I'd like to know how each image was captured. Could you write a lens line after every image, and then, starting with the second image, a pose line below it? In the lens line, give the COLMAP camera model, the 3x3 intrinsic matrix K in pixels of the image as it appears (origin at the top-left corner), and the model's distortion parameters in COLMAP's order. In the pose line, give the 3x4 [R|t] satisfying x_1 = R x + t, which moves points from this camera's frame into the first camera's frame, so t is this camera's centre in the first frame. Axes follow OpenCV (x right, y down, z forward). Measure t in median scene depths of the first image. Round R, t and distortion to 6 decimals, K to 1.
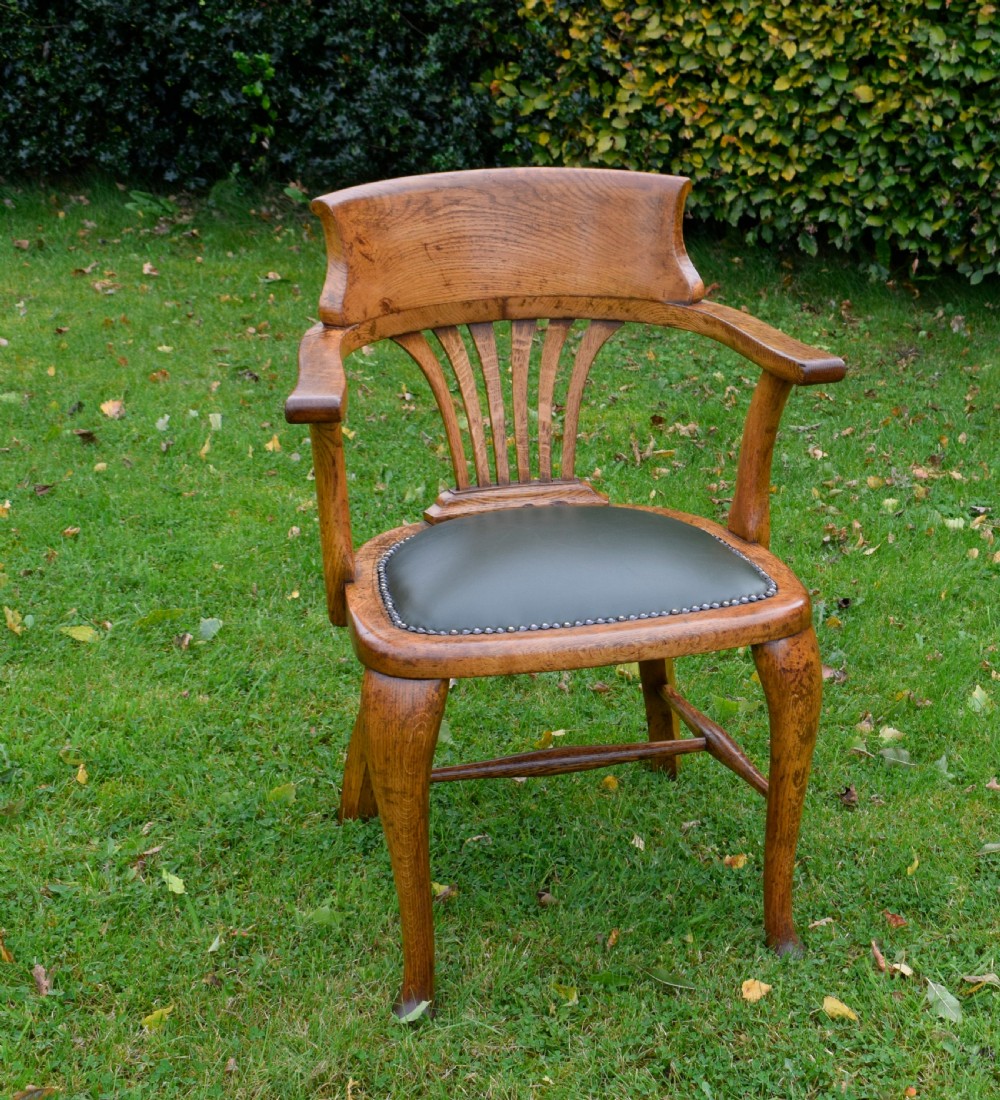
lens RADIAL K [[2091.6, 0, 769.9], [0, 2091.6, 551.4], [0, 0, 1]] dist [-0.020535, -0.048564]
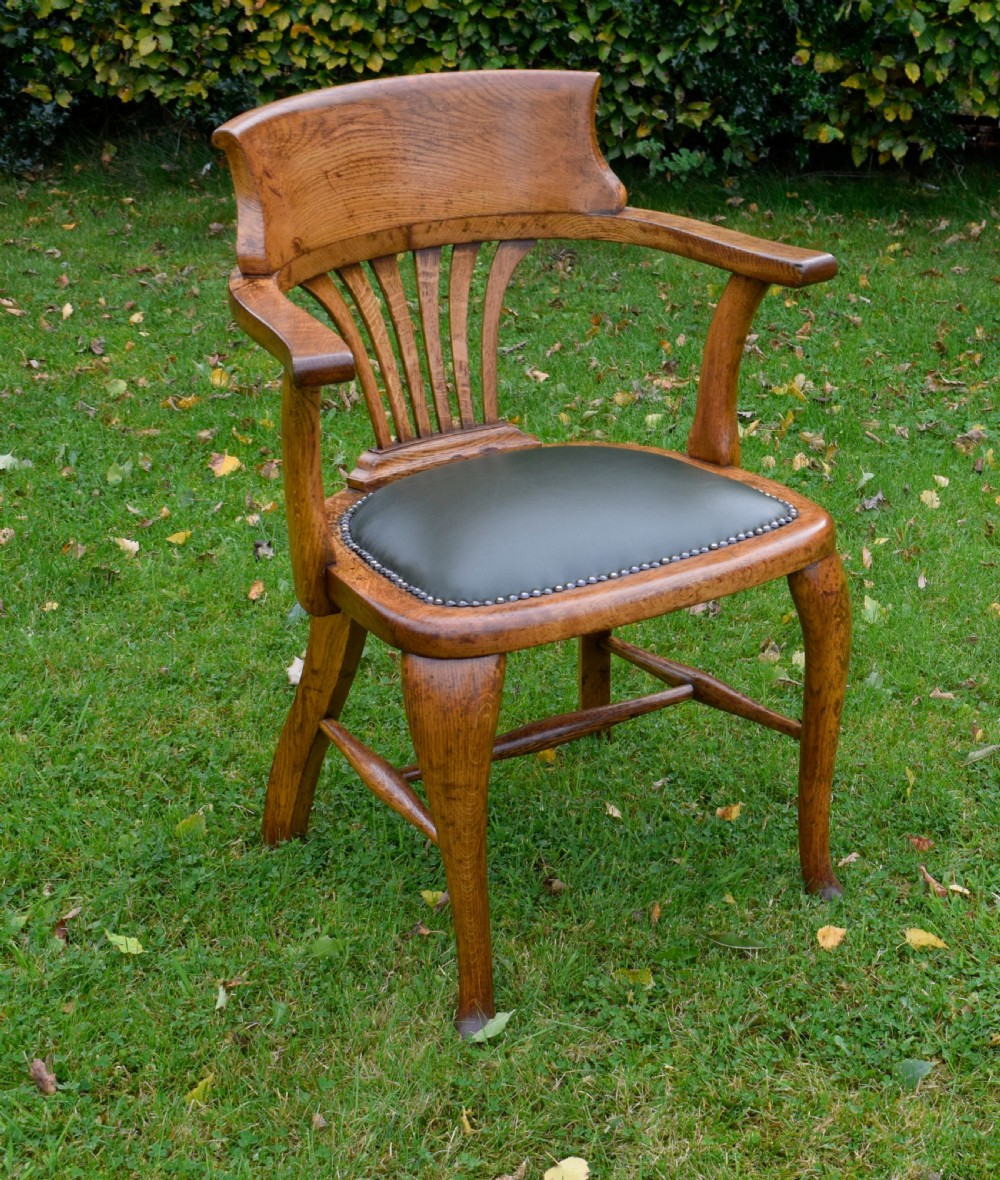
lens RADIAL K [[2377.9, 0, 836.4], [0, 2377.9, 595.9], [0, 0, 1]] dist [-0.022497, -0.009643]
pose [[0.948106, -0.139291, 0.285819, -0.127569], [0.124364, 0.989777, 0.069825, -0.006871], [-0.292623, -0.030656, 0.955737, -0.006718]]
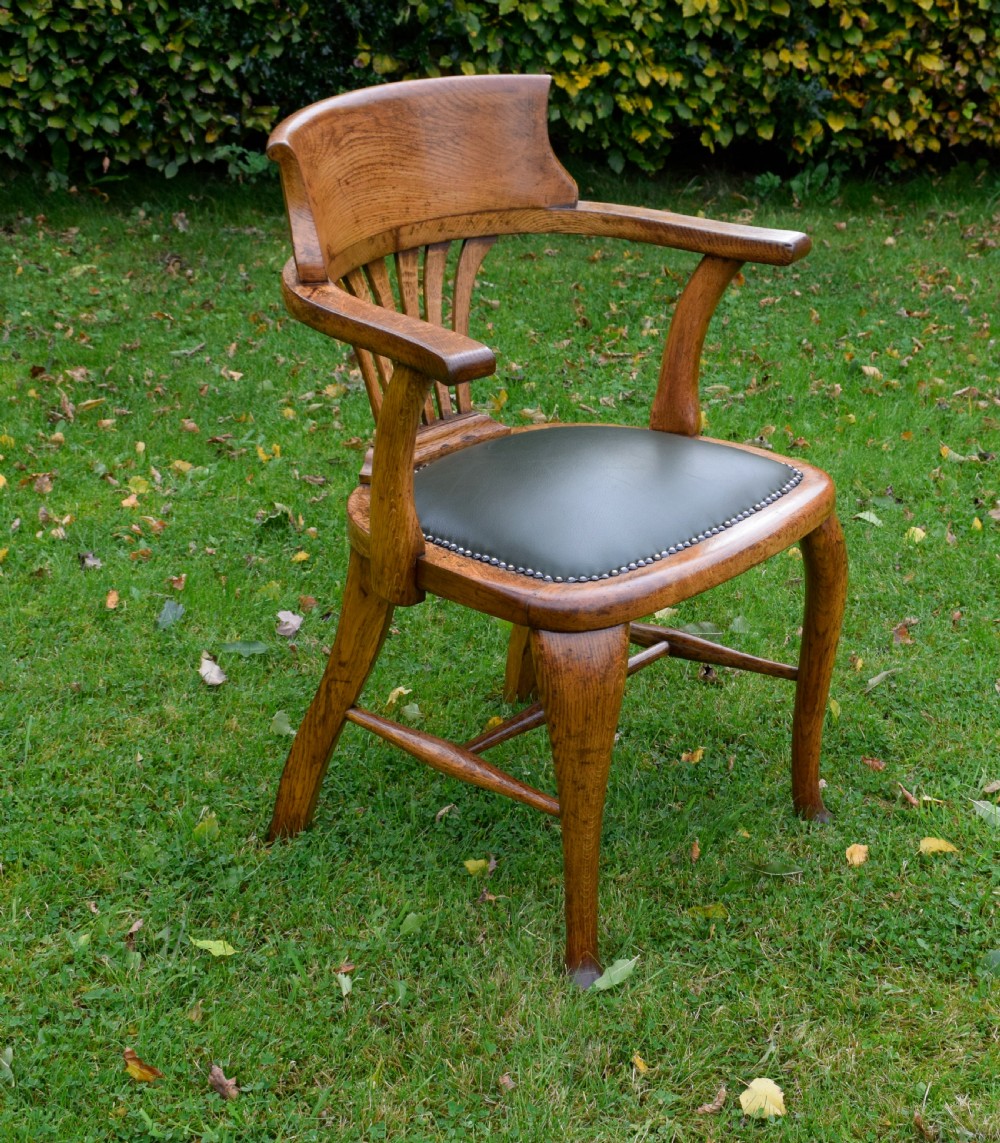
lens RADIAL K [[2227.6, 0, 681.6], [0, 2227.6, 571.6], [0, 0, 1]] dist [-0.027863, 0.028641]
pose [[0.827083, -0.224699, 0.515213, -0.271079], [0.191849, 0.974426, 0.116996, -0.031208], [-0.528326, 0.002078, 0.849039, 0.050660]]
